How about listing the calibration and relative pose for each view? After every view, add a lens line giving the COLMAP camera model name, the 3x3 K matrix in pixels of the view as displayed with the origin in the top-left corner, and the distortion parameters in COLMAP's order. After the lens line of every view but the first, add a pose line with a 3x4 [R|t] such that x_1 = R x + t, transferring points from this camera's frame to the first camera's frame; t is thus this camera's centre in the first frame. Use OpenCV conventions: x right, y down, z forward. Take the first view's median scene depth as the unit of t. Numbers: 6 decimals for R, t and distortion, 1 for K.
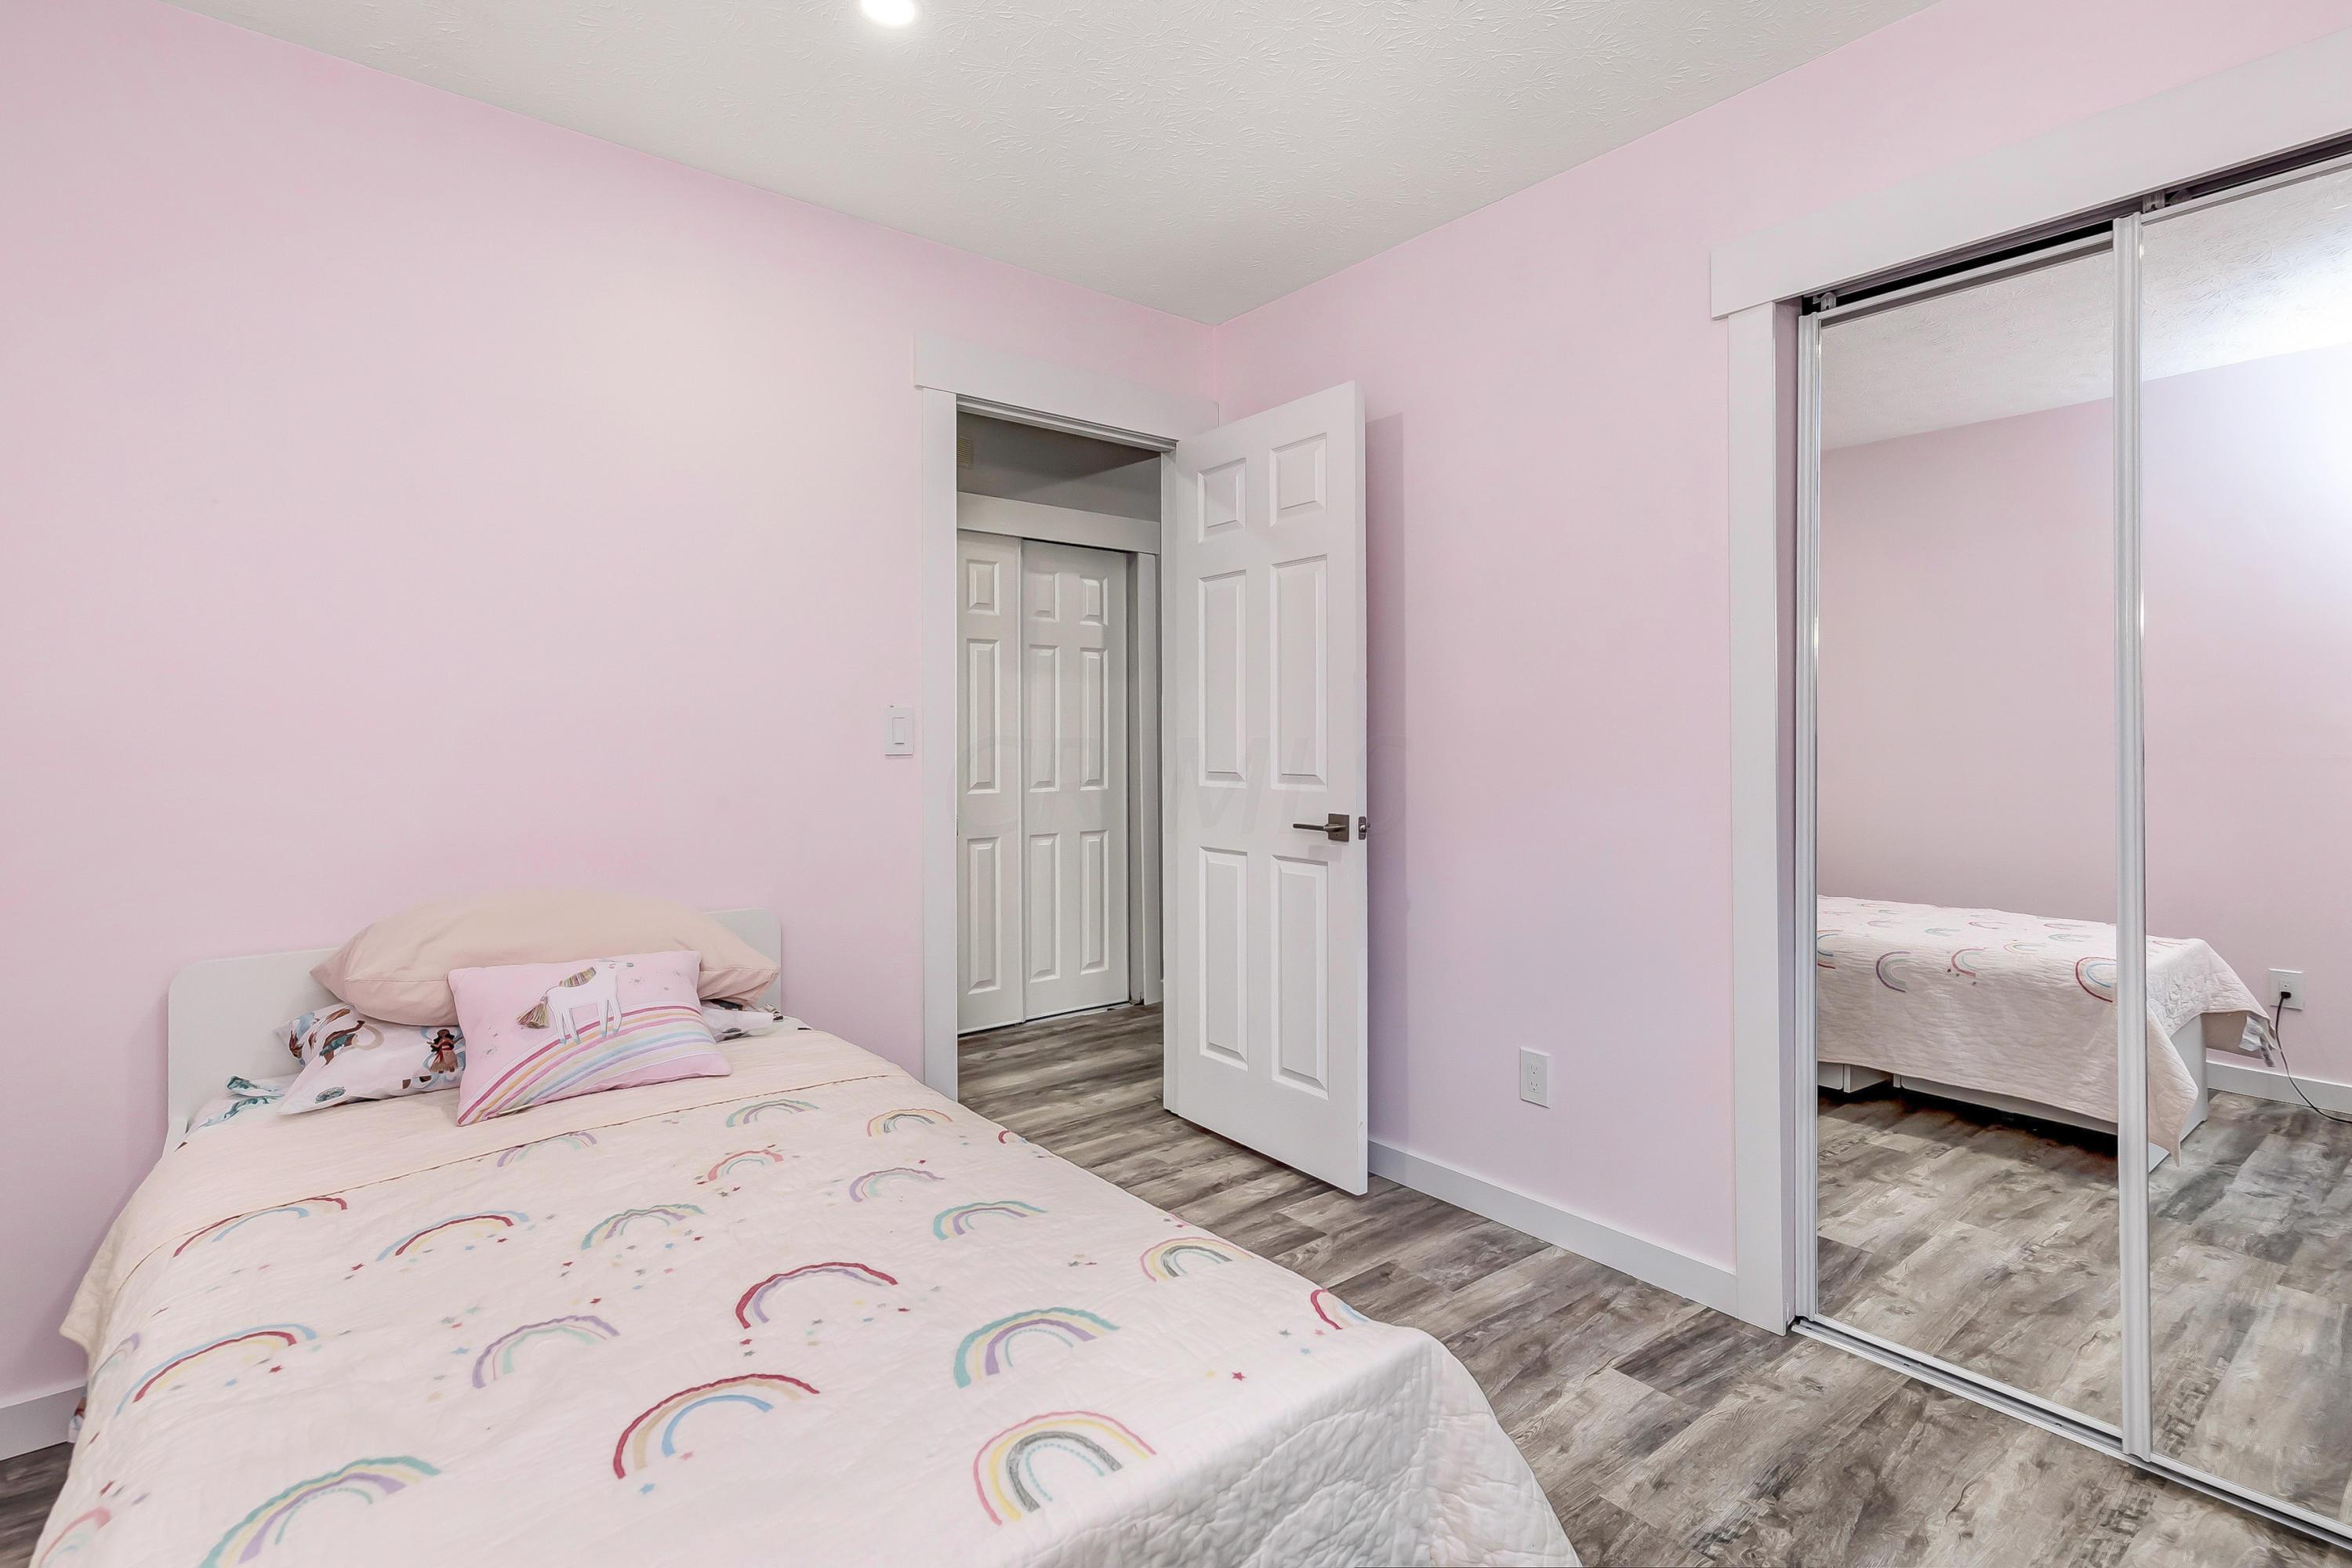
lens RADIAL K [[1133.0, 0, 1171.4], [0, 1133.0, 776.7], [0, 0, 1]] dist [0.000170, -0.000192]
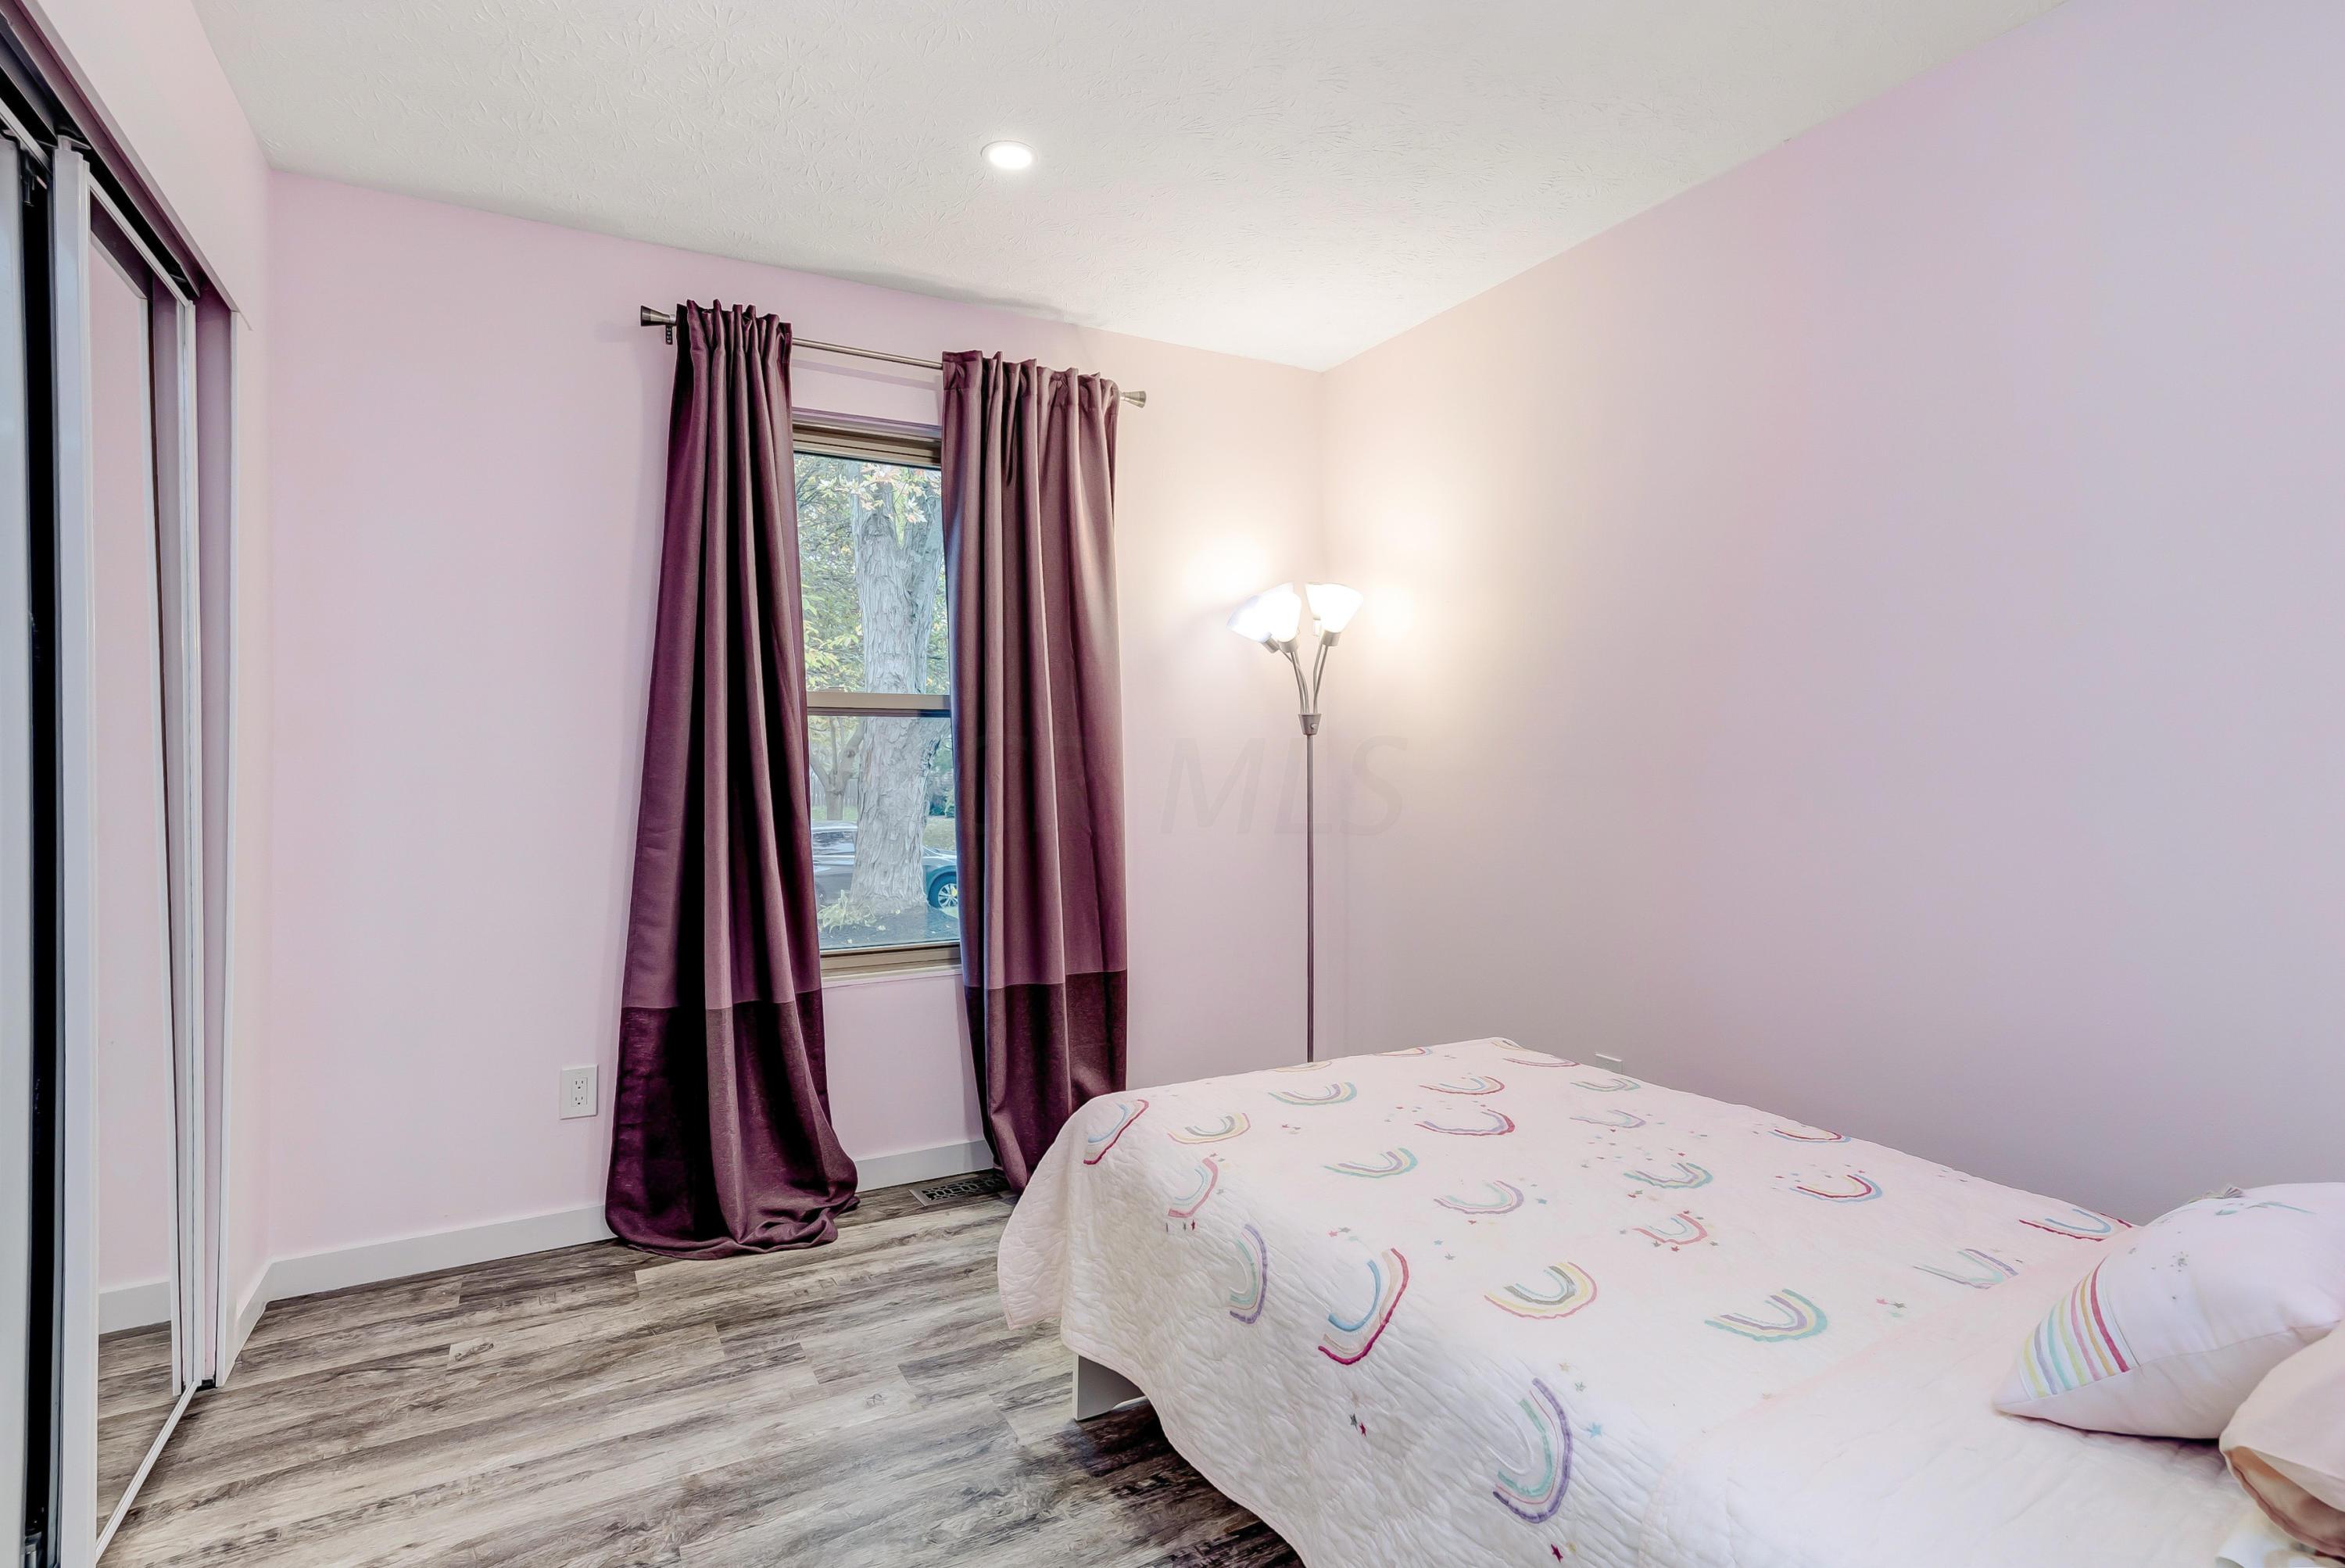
lens RADIAL K [[1129.6, 0, 1168.0], [0, 1129.6, 776.7], [0, 0, 1]] dist [0.000170, -0.000192]
pose [[-0.983921, -0.001551, 0.178598, -0.151506], [-0.002282, 0.999990, -0.003888, -0.016331], [-0.178590, -0.004233, -0.983915, 2.111736]]
